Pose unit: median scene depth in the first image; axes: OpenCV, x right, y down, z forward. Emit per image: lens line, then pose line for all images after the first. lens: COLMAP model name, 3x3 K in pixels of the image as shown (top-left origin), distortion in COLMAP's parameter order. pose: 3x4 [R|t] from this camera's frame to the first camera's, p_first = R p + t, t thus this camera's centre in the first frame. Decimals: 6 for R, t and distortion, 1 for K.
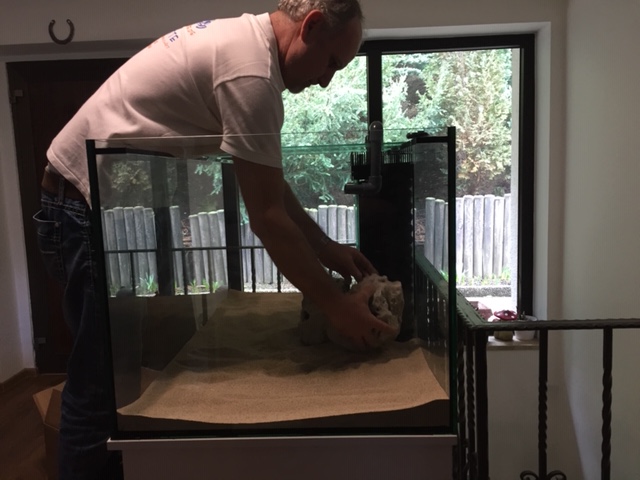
lens RADIAL K [[539.5, 0, 318.9], [0, 539.5, 240.1], [0, 0, 1]] dist [0.067458, -0.083035]
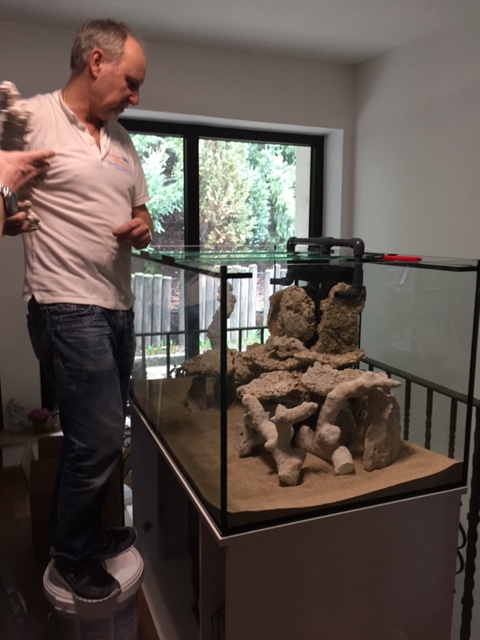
lens RADIAL K [[542.1, 0, 239.9], [0, 542.1, 319.6], [0, 0, 1]] dist [0.073306, -0.107584]
pose [[0.916394, -0.027466, 0.399333, -0.138971], [0.012955, 0.999155, 0.038994, -0.020245], [-0.400067, -0.030561, 0.915976, -0.000911]]
